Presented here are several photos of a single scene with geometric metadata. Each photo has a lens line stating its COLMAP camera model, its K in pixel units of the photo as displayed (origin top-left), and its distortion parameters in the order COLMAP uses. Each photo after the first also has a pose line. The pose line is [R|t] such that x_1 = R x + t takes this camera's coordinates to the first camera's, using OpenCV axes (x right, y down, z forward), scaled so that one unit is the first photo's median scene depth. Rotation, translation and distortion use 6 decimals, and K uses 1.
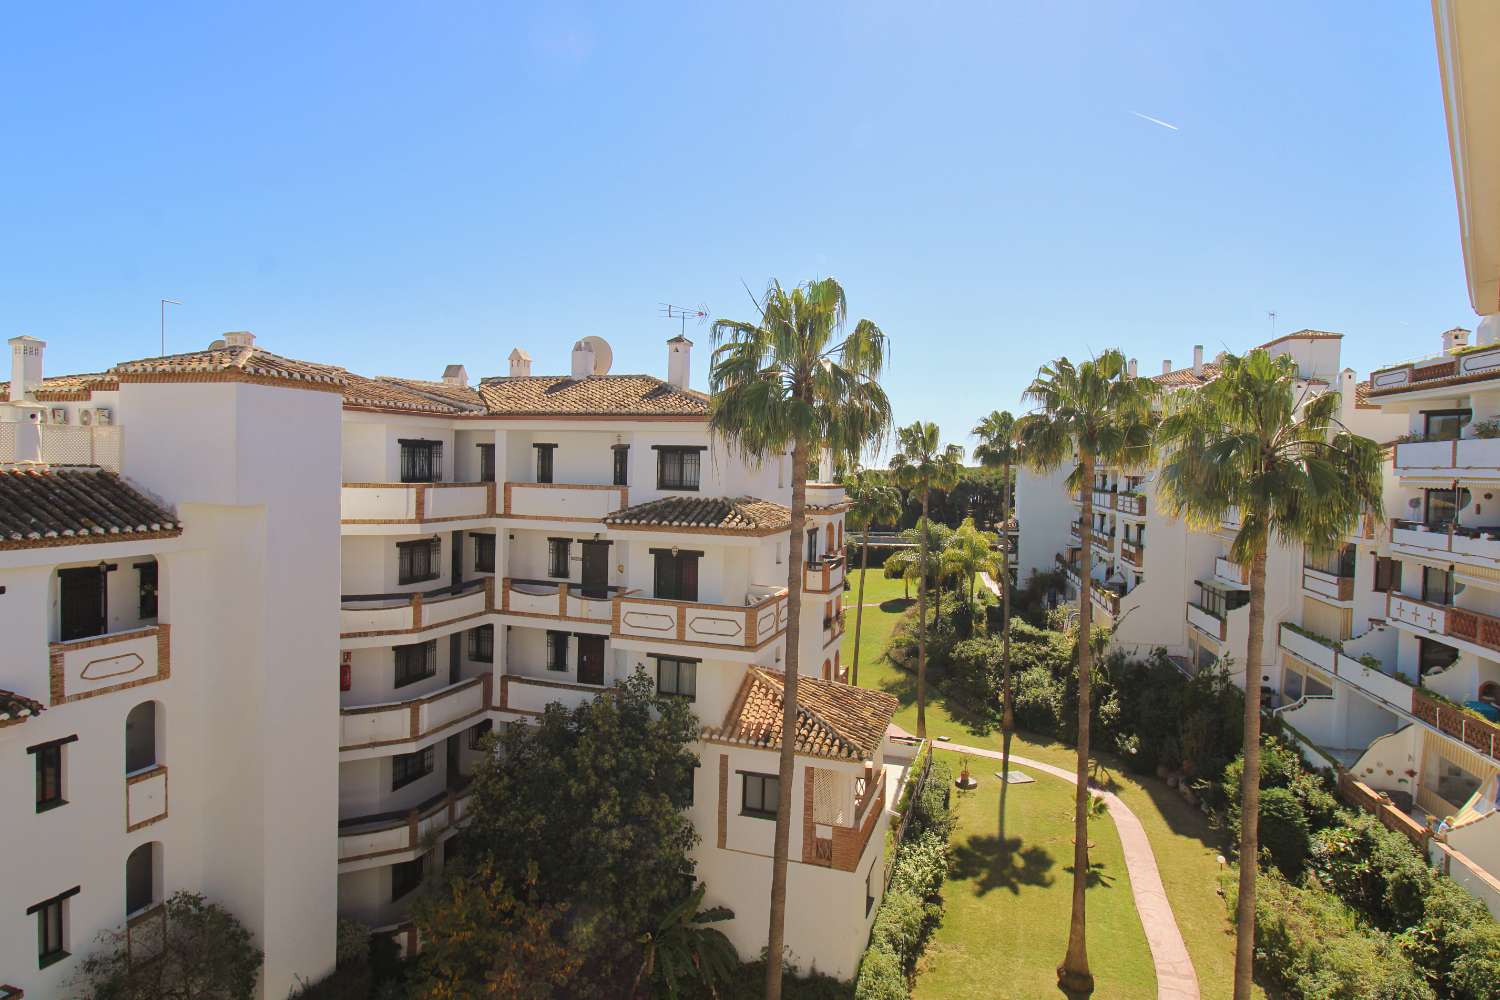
lens RADIAL K [[861.4, 0, 749.2], [0, 861.4, 490.9], [0, 0, 1]] dist [-0.001890, -0.000290]
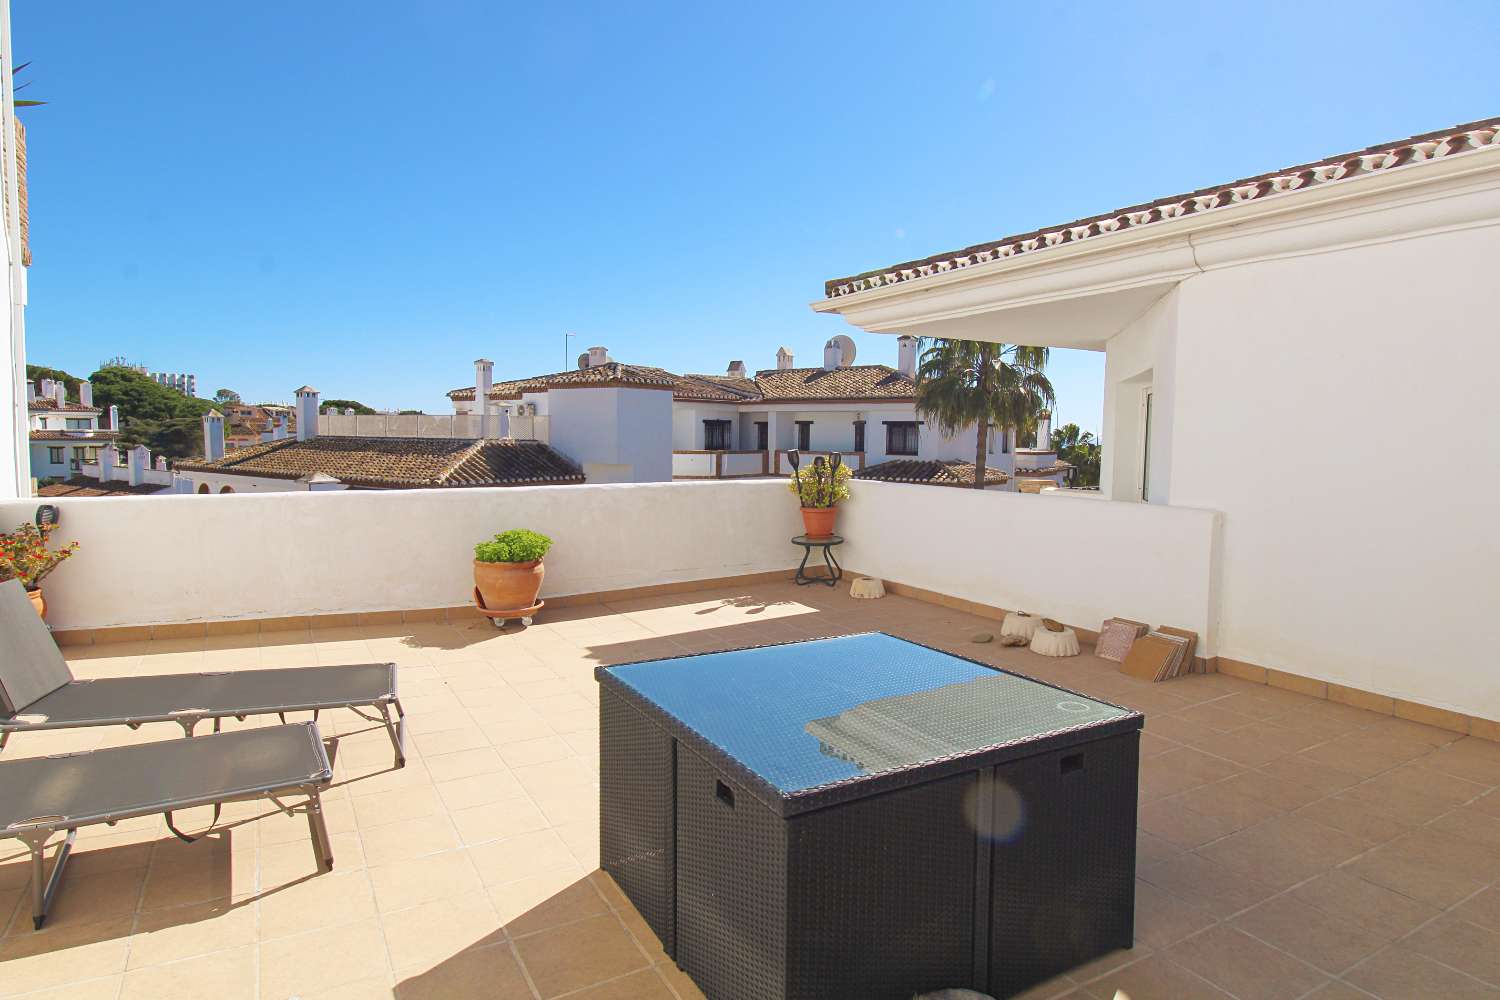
lens RADIAL K [[861.4, 0, 749.2], [0, 861.4, 490.9], [0, 0, 1]] dist [-0.001890, -0.000290]
pose [[0.956470, 0.006578, -0.291758, 0.076511], [0.002616, 0.999512, 0.031113, 0.012205], [0.291821, -0.030522, 0.955986, -0.323540]]
